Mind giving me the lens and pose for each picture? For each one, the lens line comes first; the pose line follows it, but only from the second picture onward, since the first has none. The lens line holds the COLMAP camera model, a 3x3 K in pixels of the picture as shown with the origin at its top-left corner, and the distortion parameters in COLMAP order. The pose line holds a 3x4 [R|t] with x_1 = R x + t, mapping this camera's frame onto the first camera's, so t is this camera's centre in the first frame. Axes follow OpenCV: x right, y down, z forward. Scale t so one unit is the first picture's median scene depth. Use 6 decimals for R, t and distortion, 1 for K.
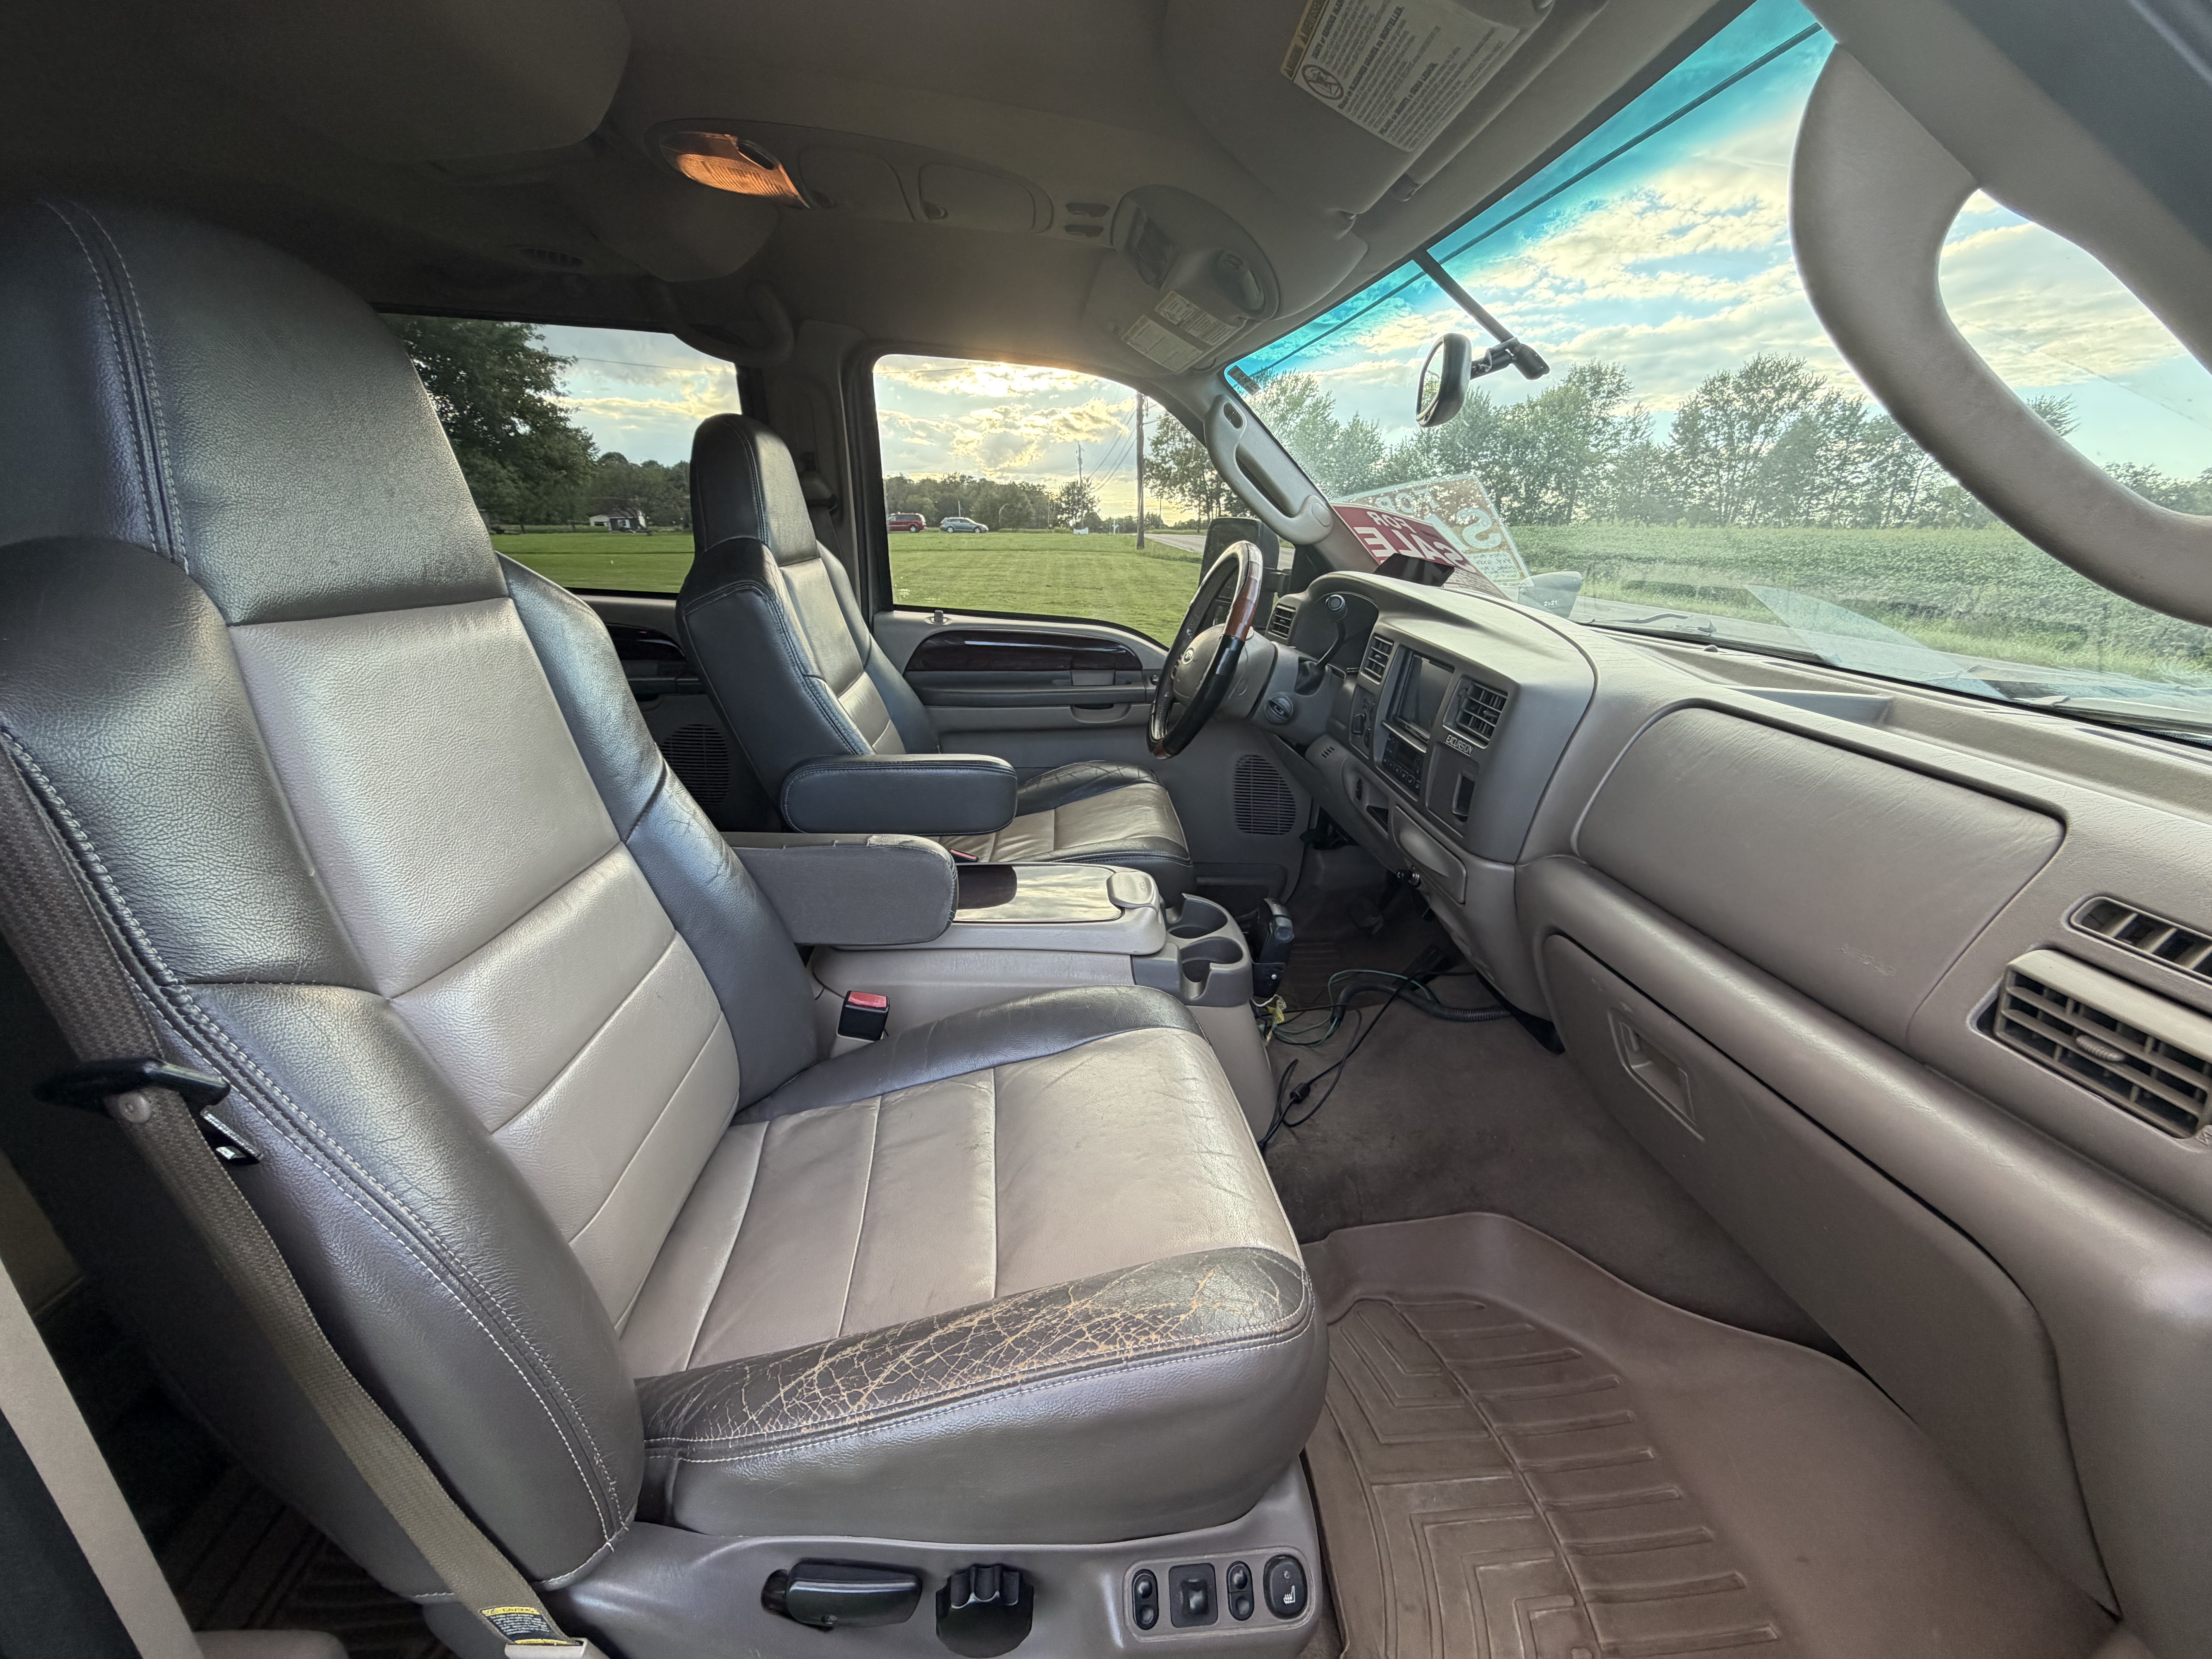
lens RADIAL K [[882.5, 0, 1098.9], [0, 882.5, 830.1], [0, 0, 1]] dist [-0.000866, -0.000001]
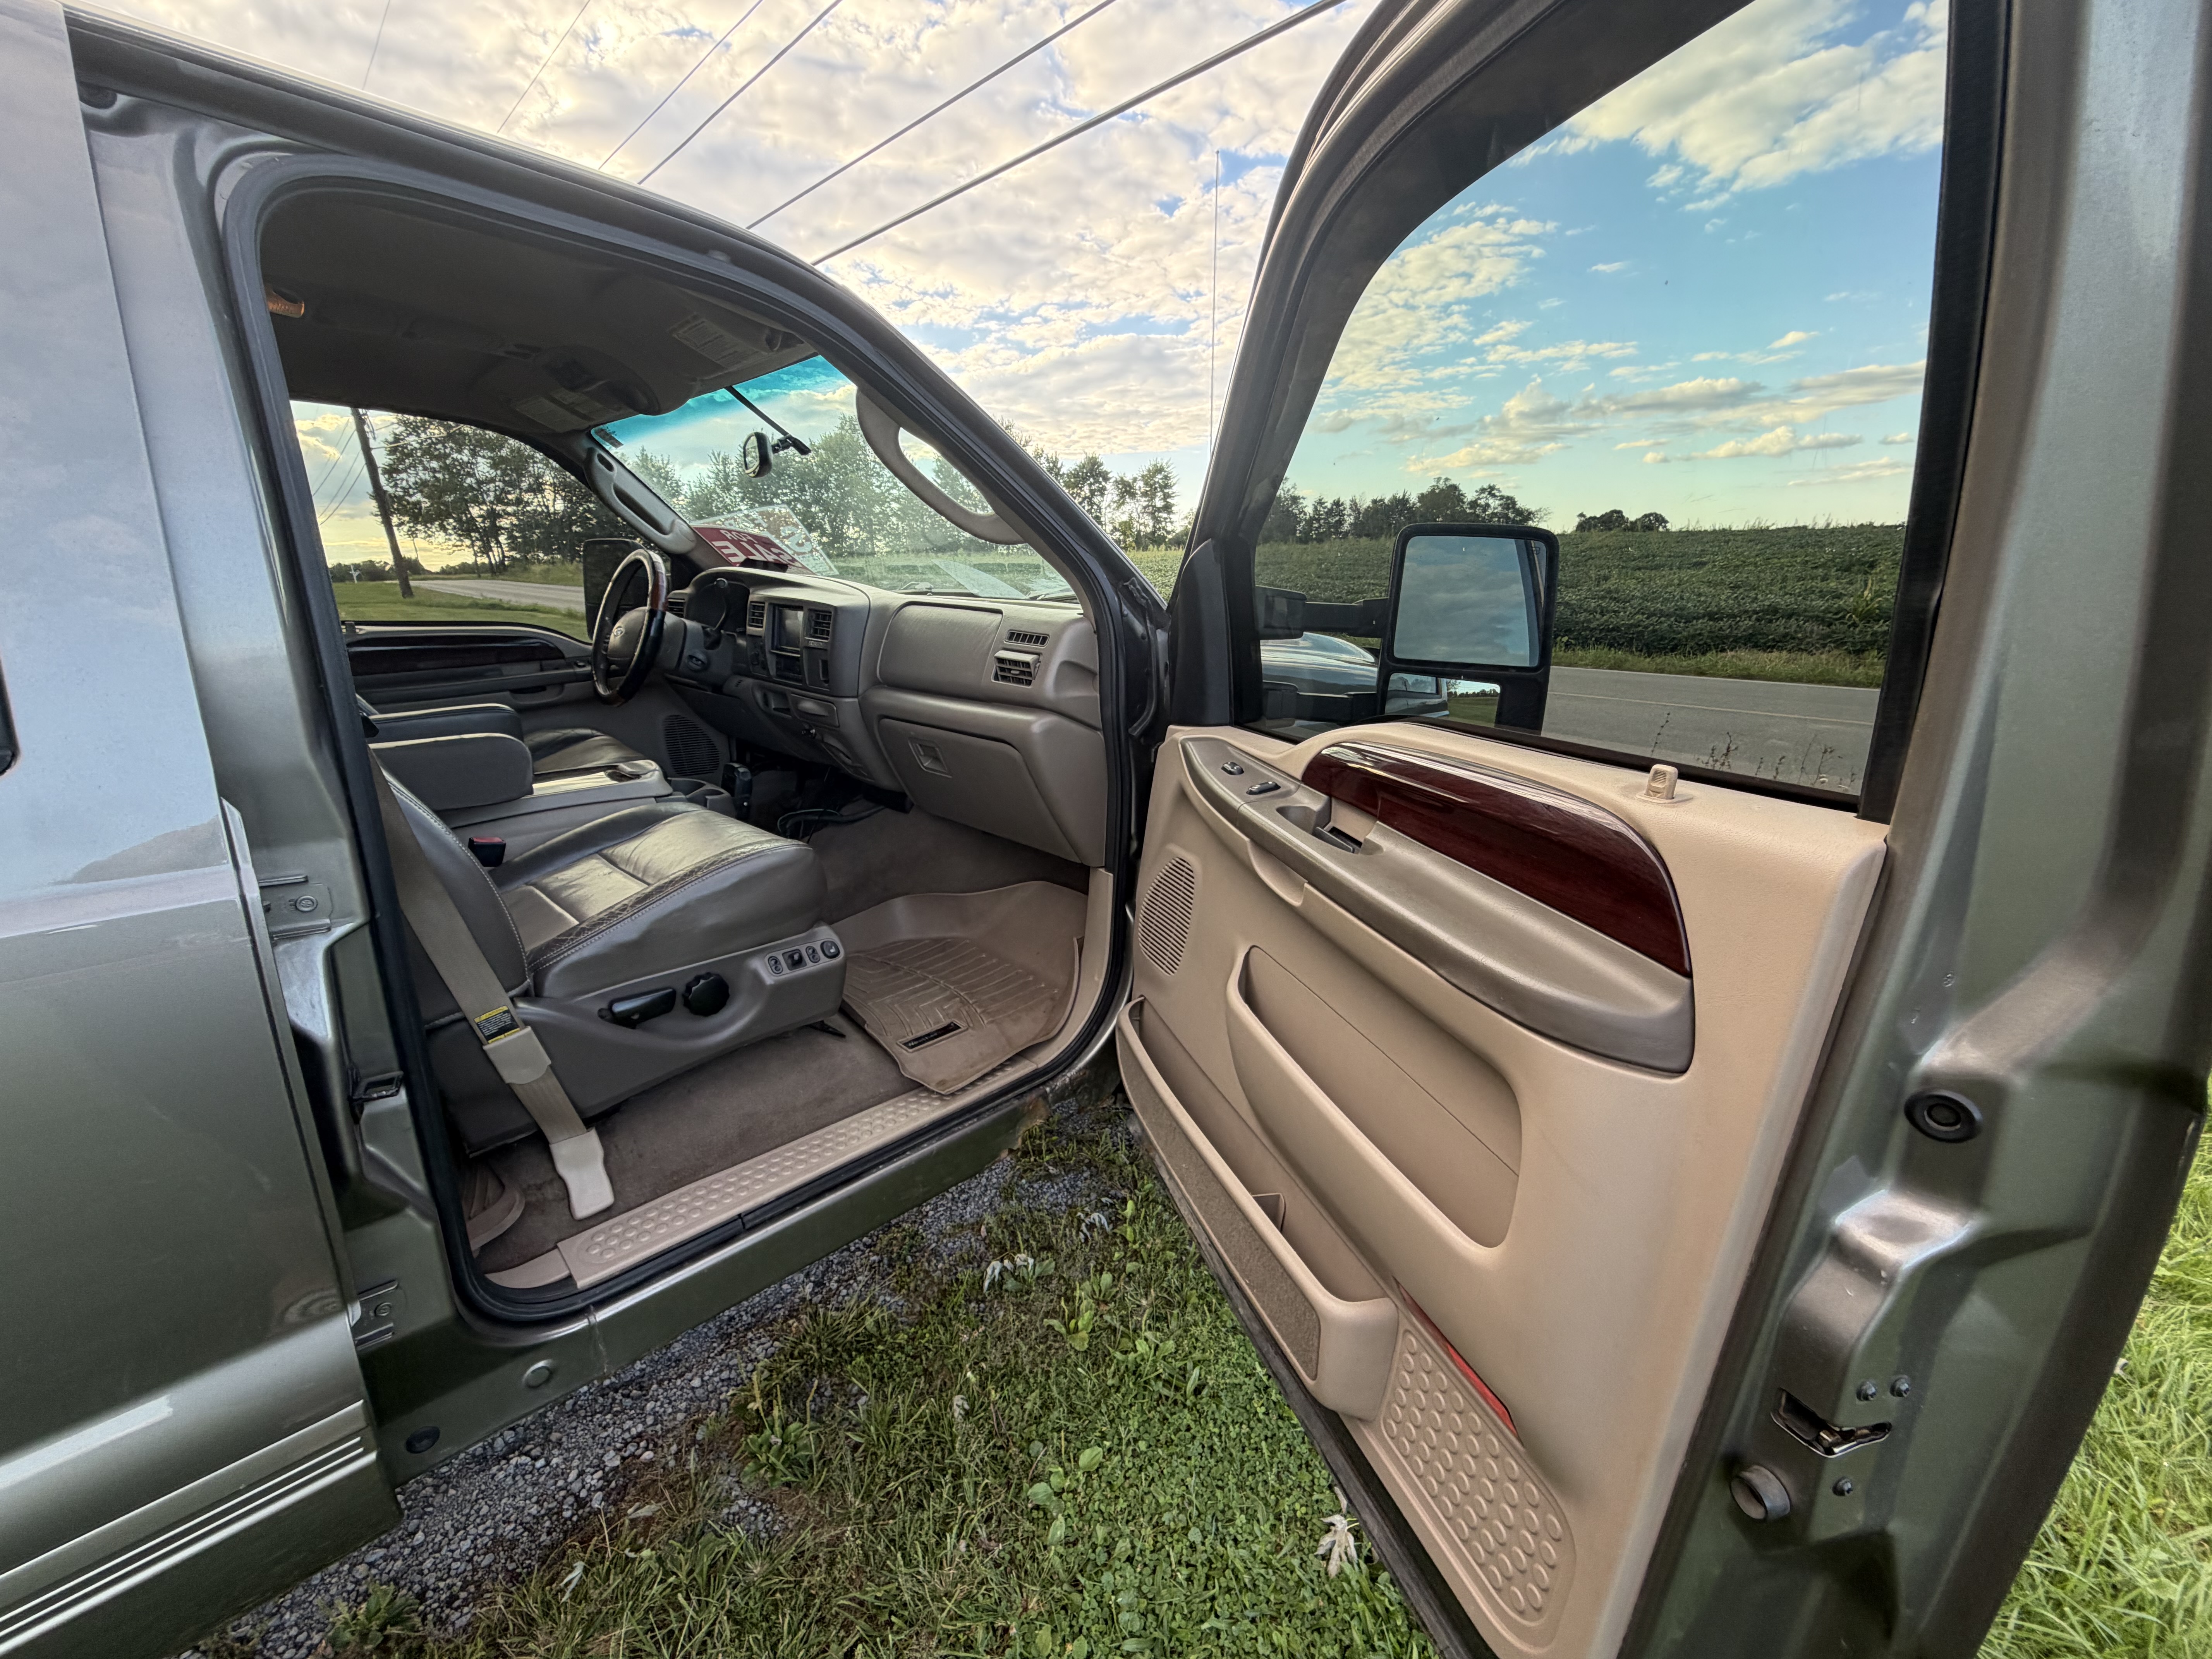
lens RADIAL K [[882.5, 0, 1093.7], [0, 882.5, 834.2], [0, 0, 1]] dist [-0.000866, -0.000001]
pose [[0.765643, -0.217398, 0.605417, -0.243234], [0.236656, 0.970349, 0.049154, 0.227261], [-0.598152, 0.105641, 0.794389, -0.538370]]
